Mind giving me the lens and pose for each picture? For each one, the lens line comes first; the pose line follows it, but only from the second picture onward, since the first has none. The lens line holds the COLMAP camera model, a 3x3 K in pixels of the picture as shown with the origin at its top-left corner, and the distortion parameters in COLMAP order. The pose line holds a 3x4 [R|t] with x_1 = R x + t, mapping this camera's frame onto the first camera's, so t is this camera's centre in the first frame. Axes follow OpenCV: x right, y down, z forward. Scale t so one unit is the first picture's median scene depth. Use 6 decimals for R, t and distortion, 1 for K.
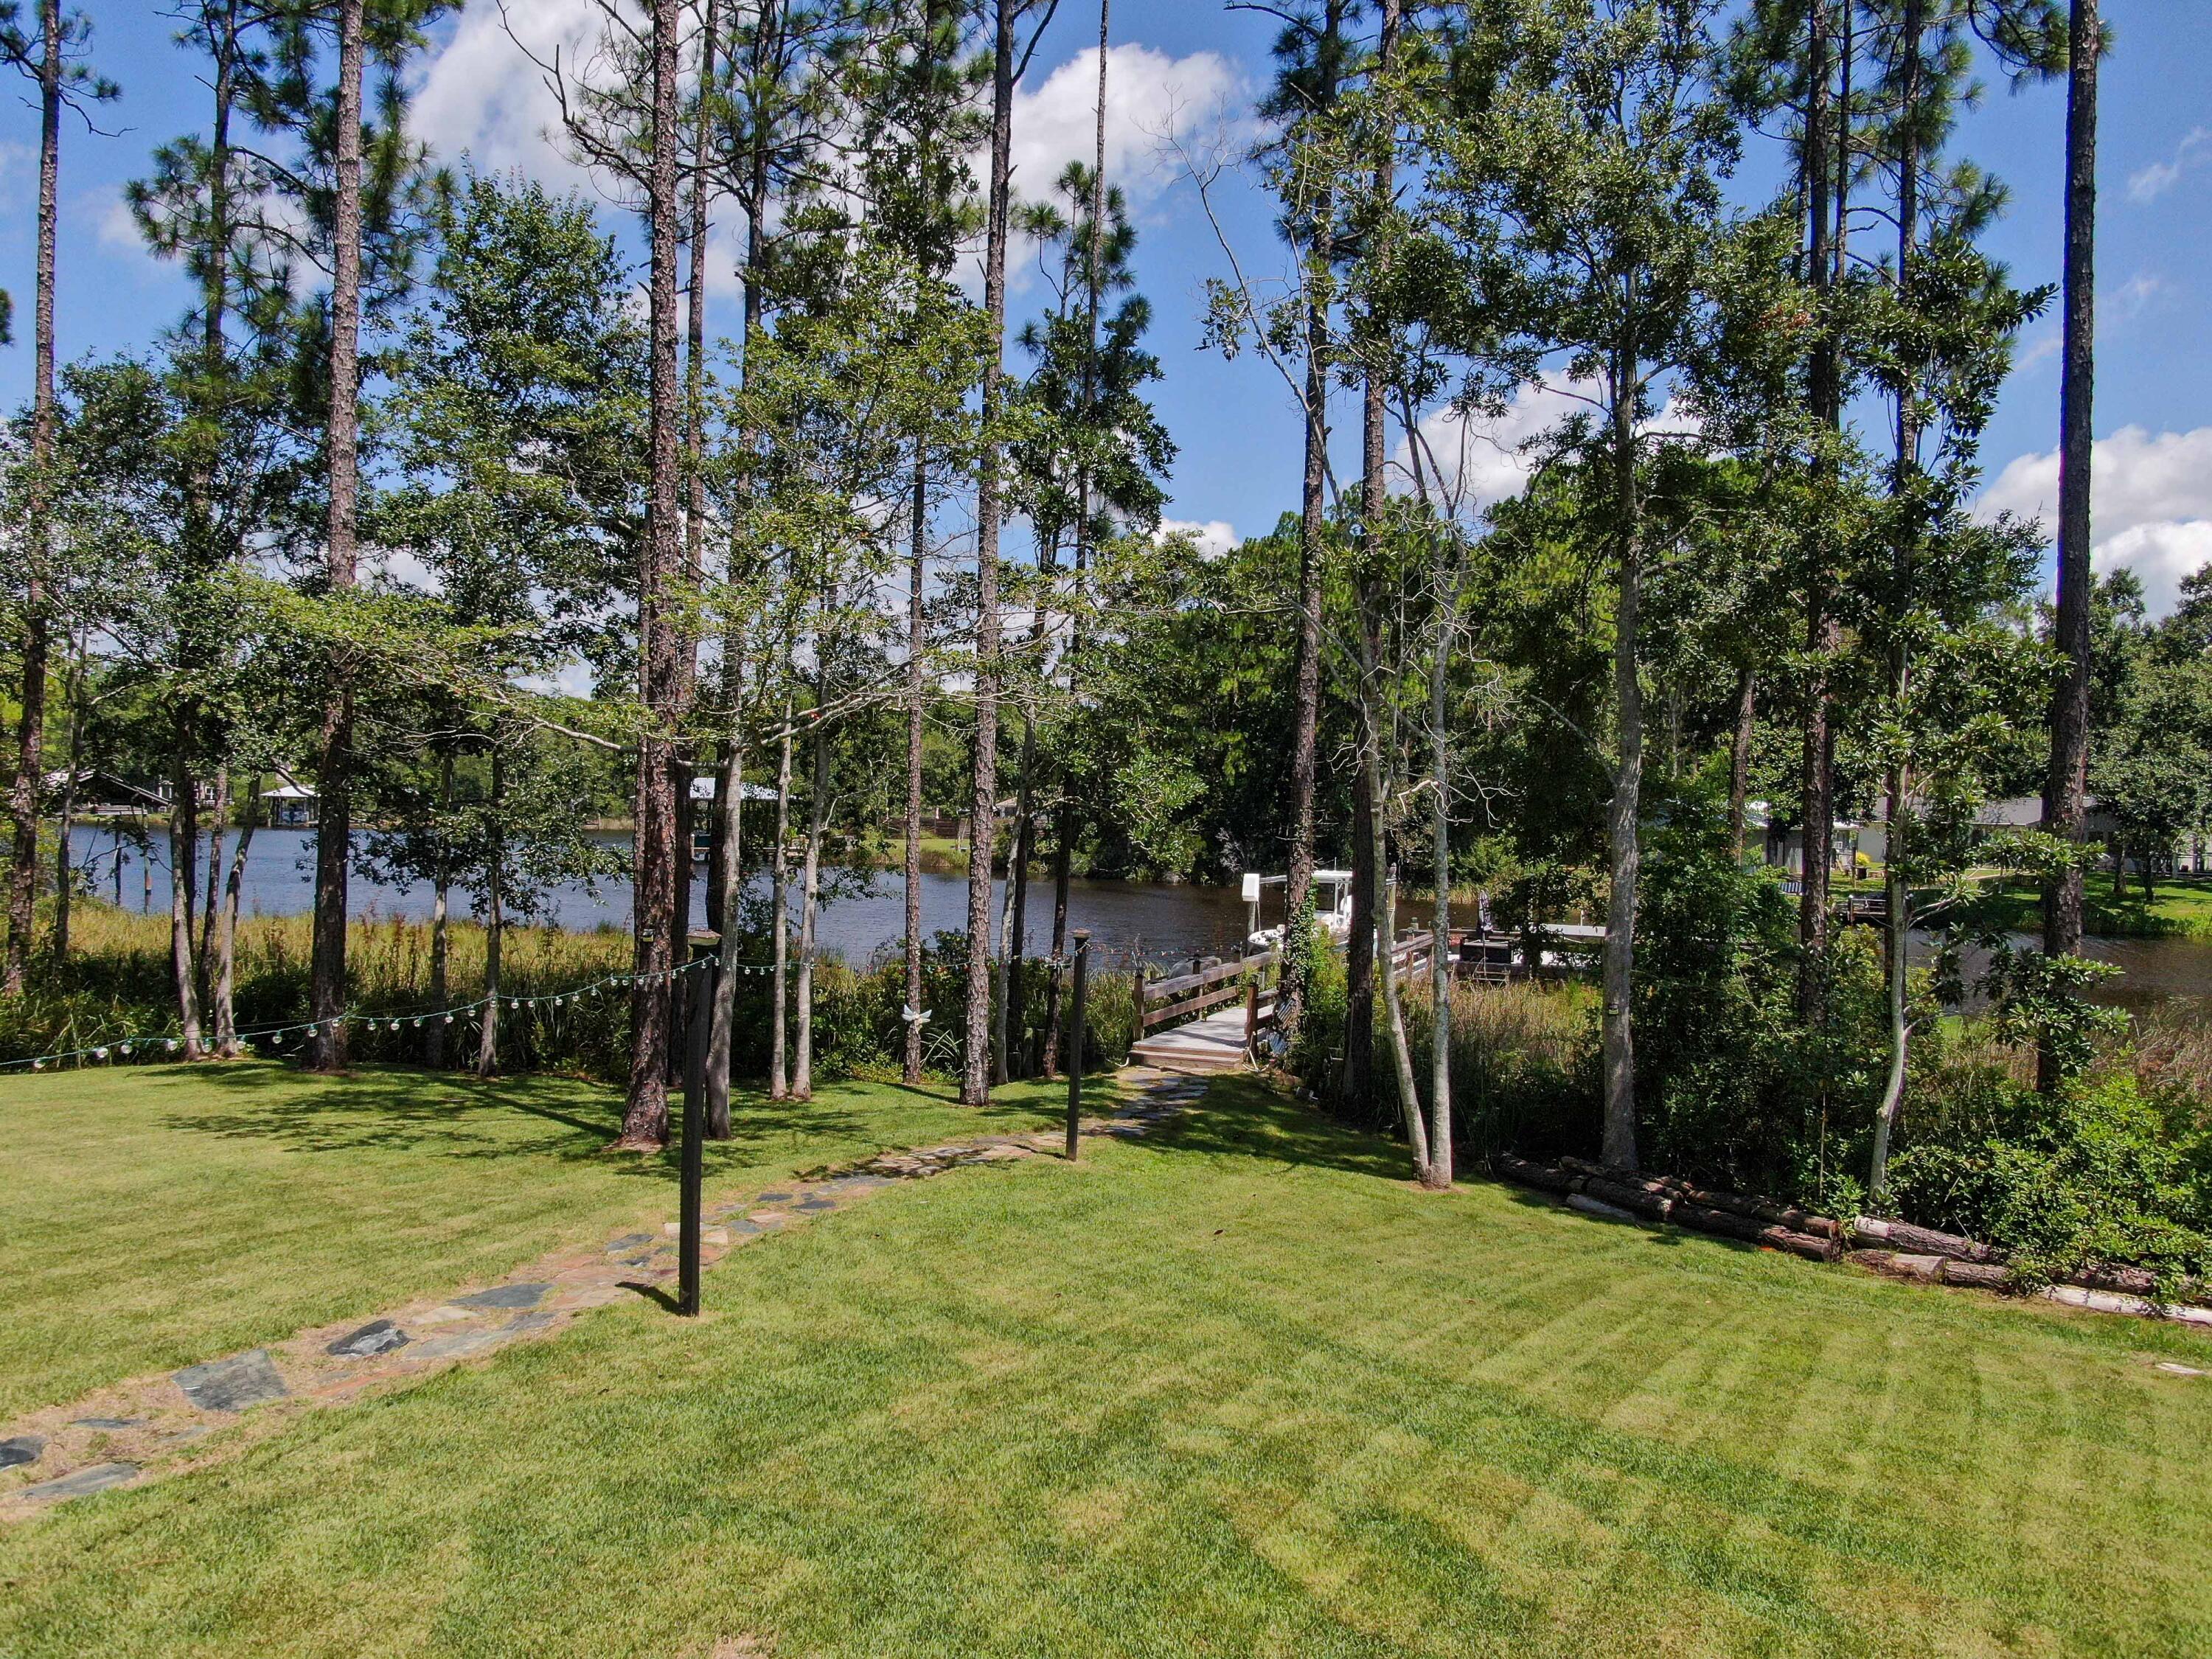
lens RADIAL K [[1593.9, 0, 1102.9], [0, 1593.9, 831.7], [0, 0, 1]] dist [-0.012016, -0.003221]
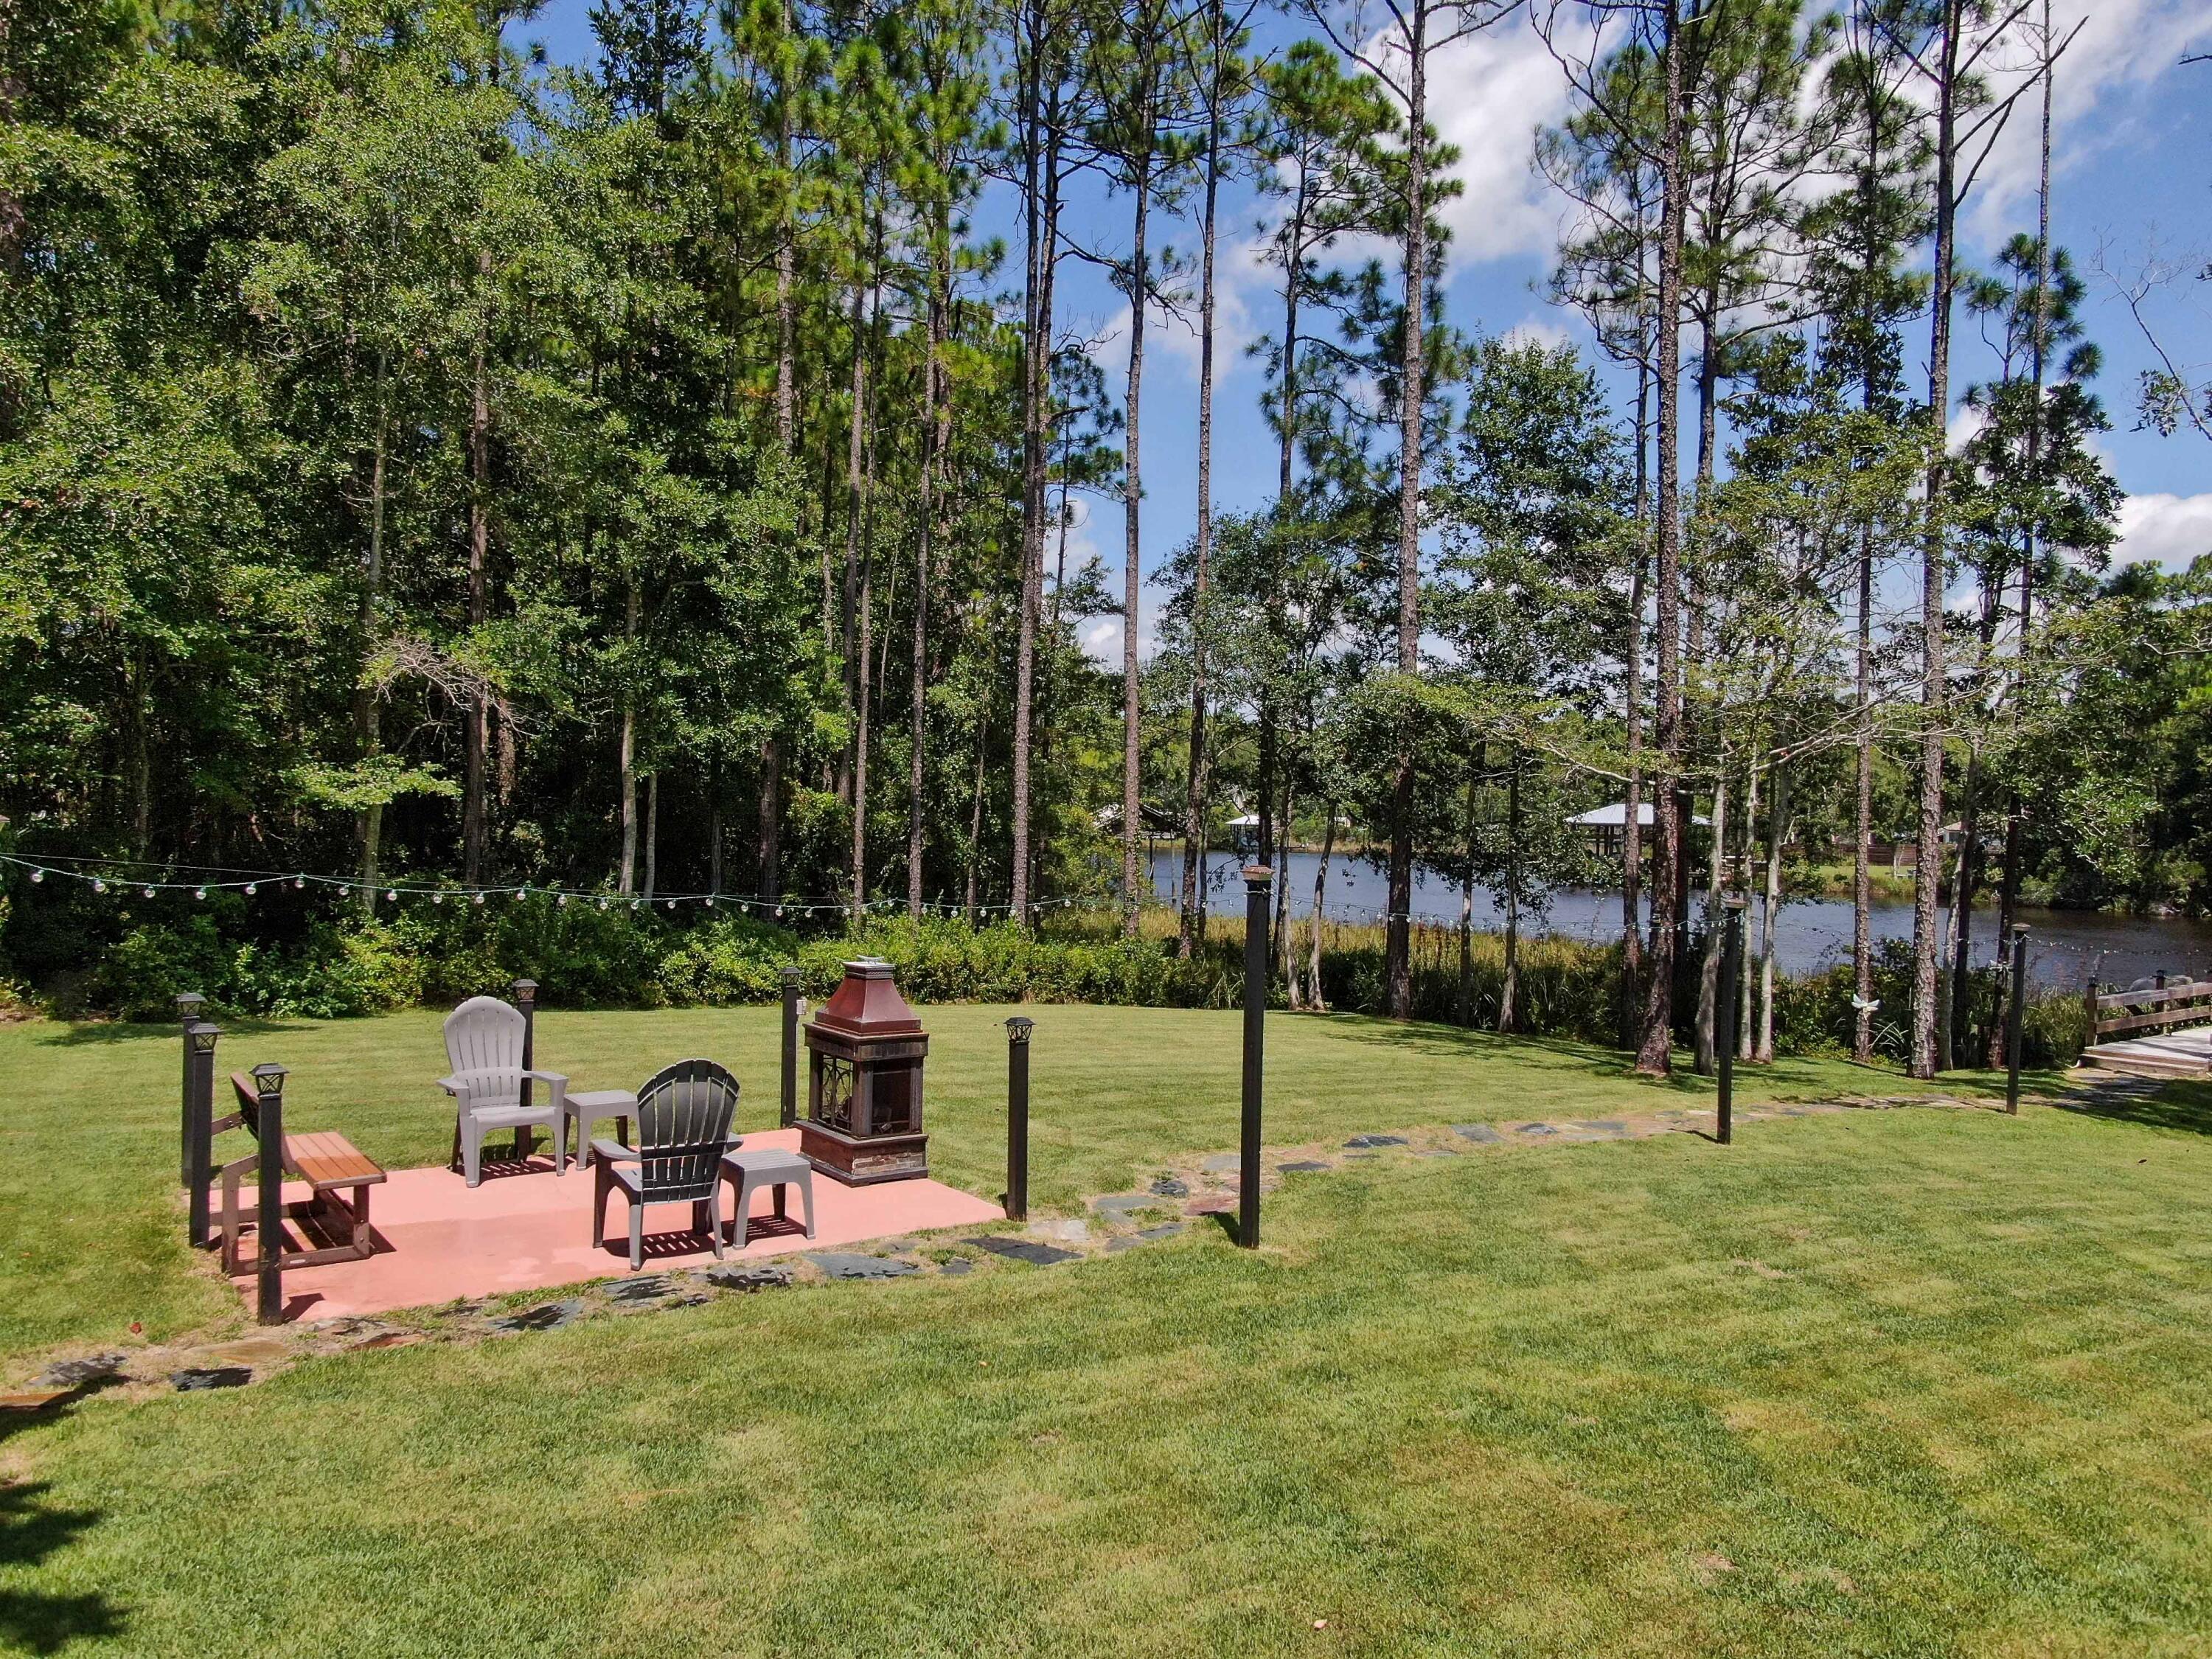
lens RADIAL K [[1593.9, 0, 1102.9], [0, 1593.9, 831.7], [0, 0, 1]] dist [-0.012016, -0.003221]
pose [[0.852177, -0.002897, -0.523246, 0.016584], [-0.005831, 0.999870, -0.015032, 0.009747], [0.523222, 0.015862, 0.852049, -0.283320]]
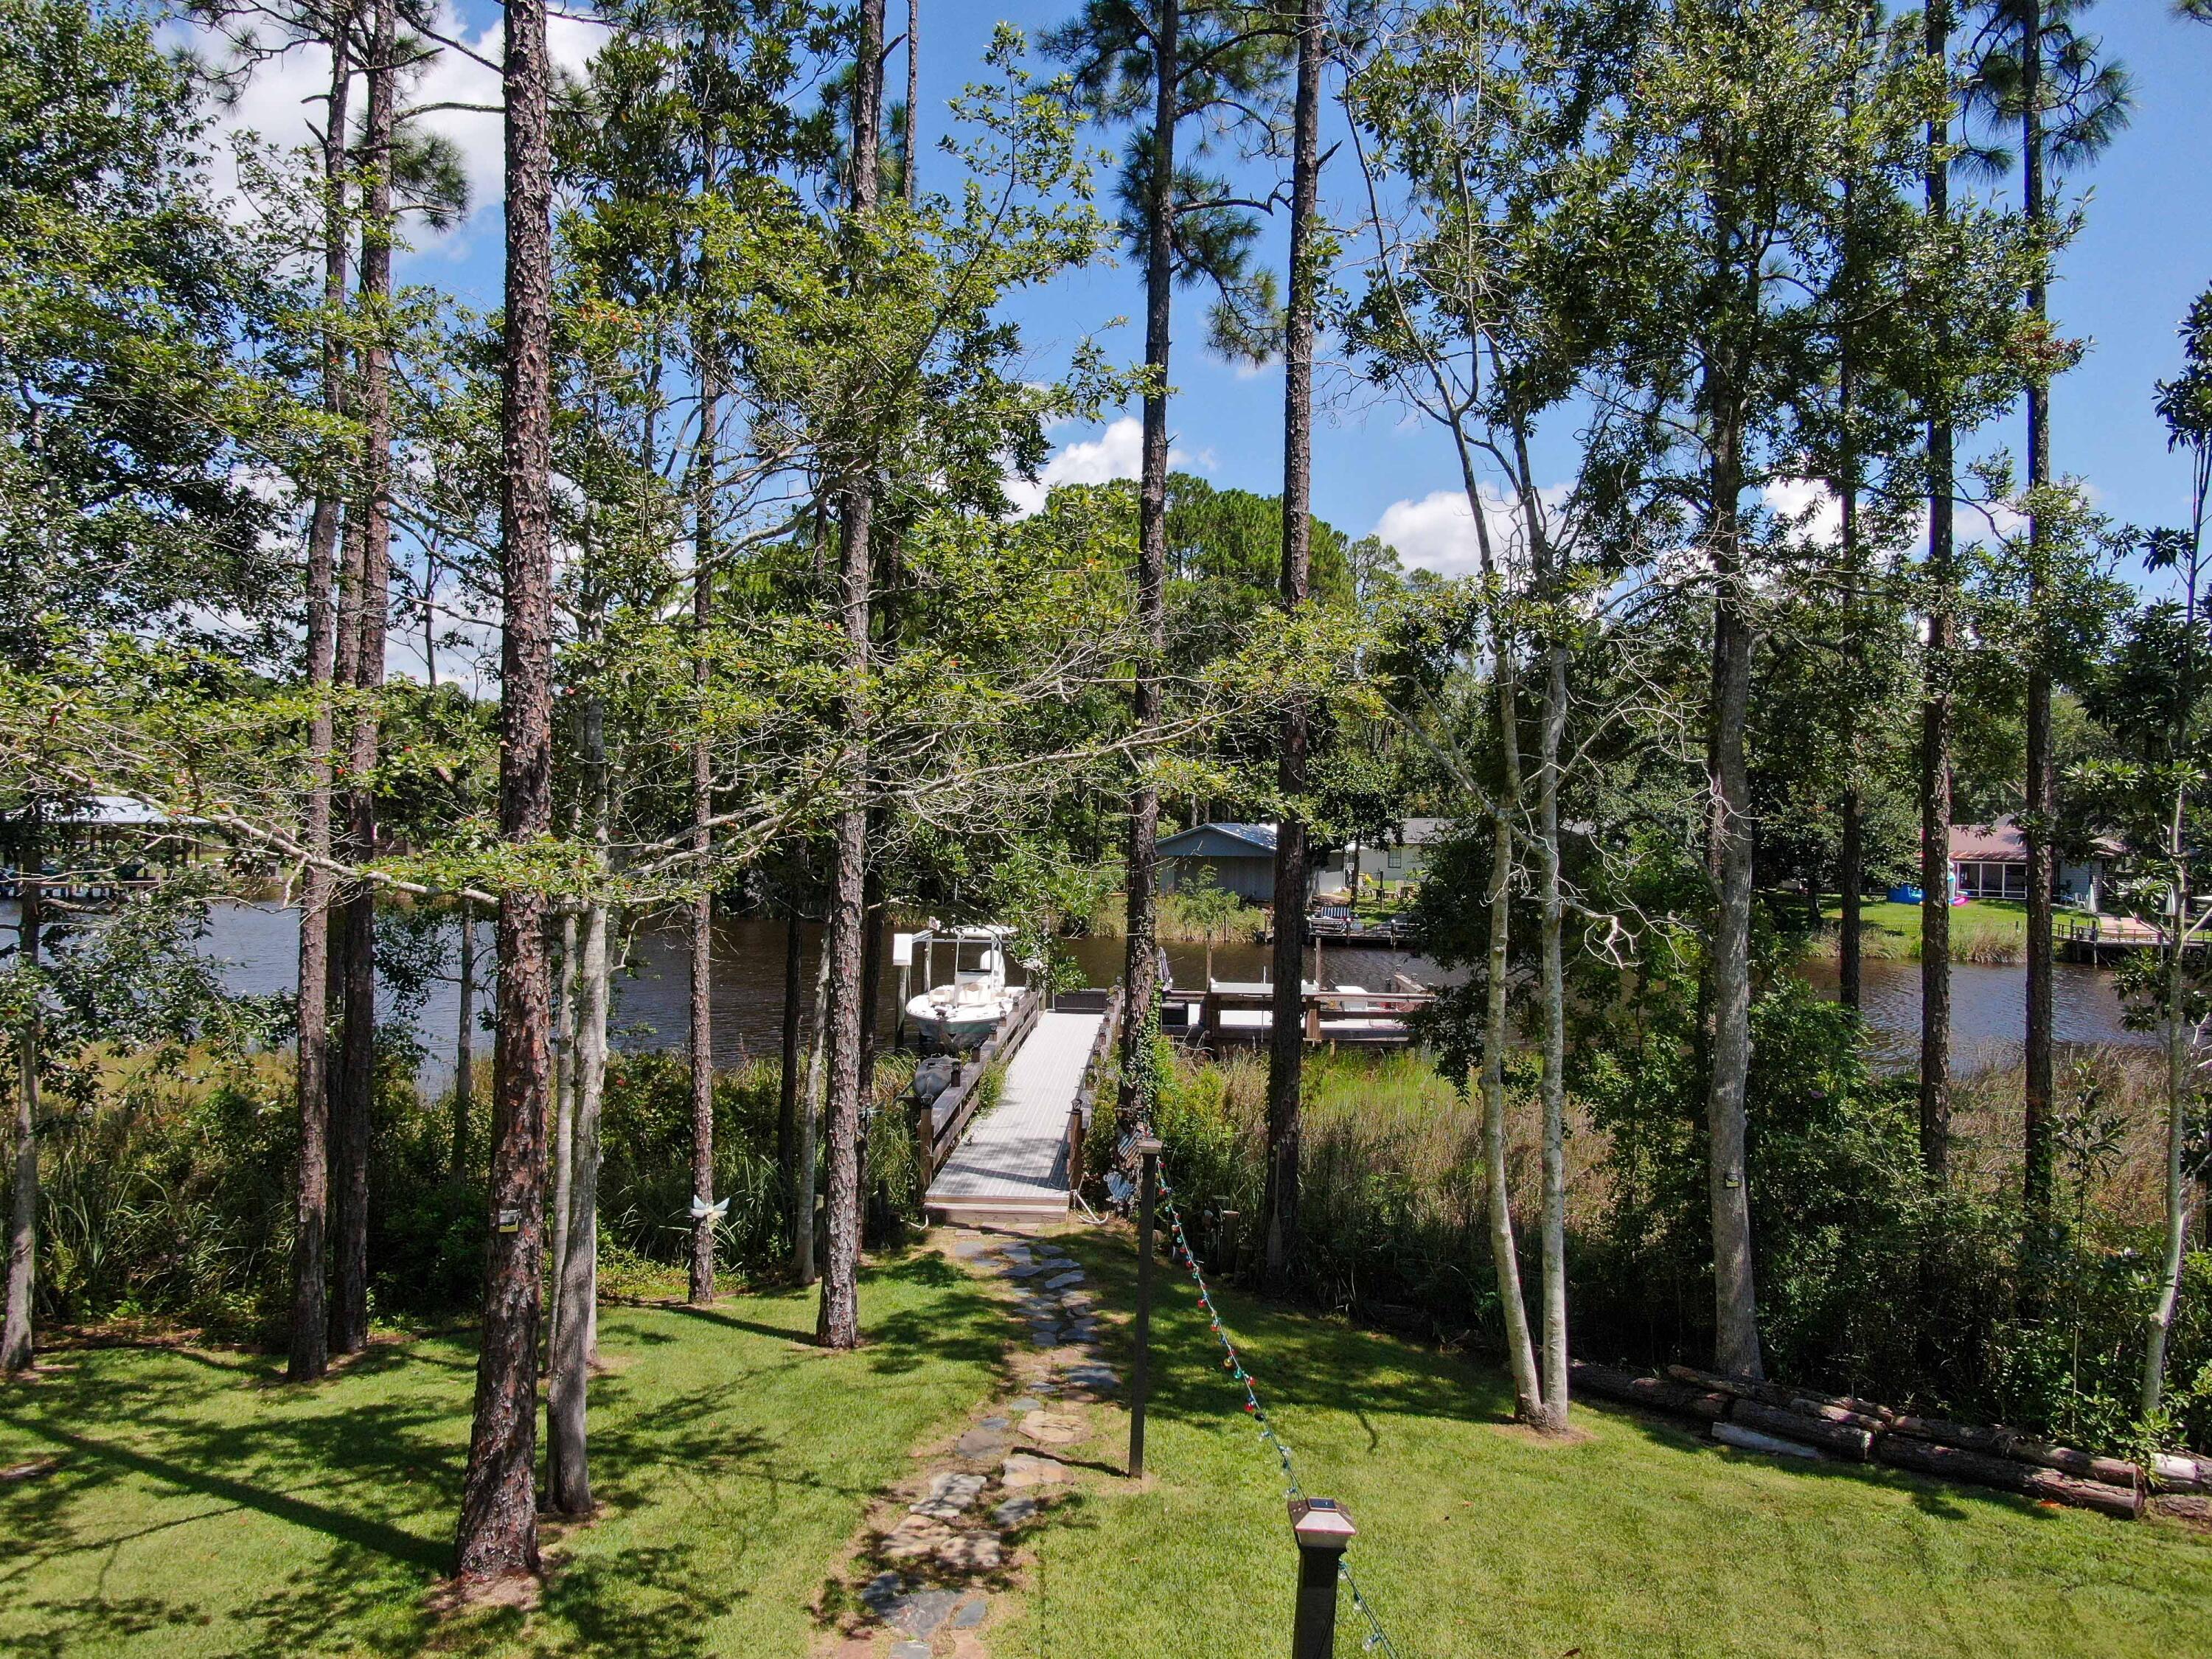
lens RADIAL K [[1601.9, 0, 1139.9], [0, 1601.9, 831.6], [0, 0, 1]] dist [-0.034400, 0.001296]
pose [[0.934129, -0.003566, 0.356919, -0.189570], [0.004937, 0.999984, -0.002931, -0.050460], [-0.356902, 0.004500, 0.934131, 0.259778]]
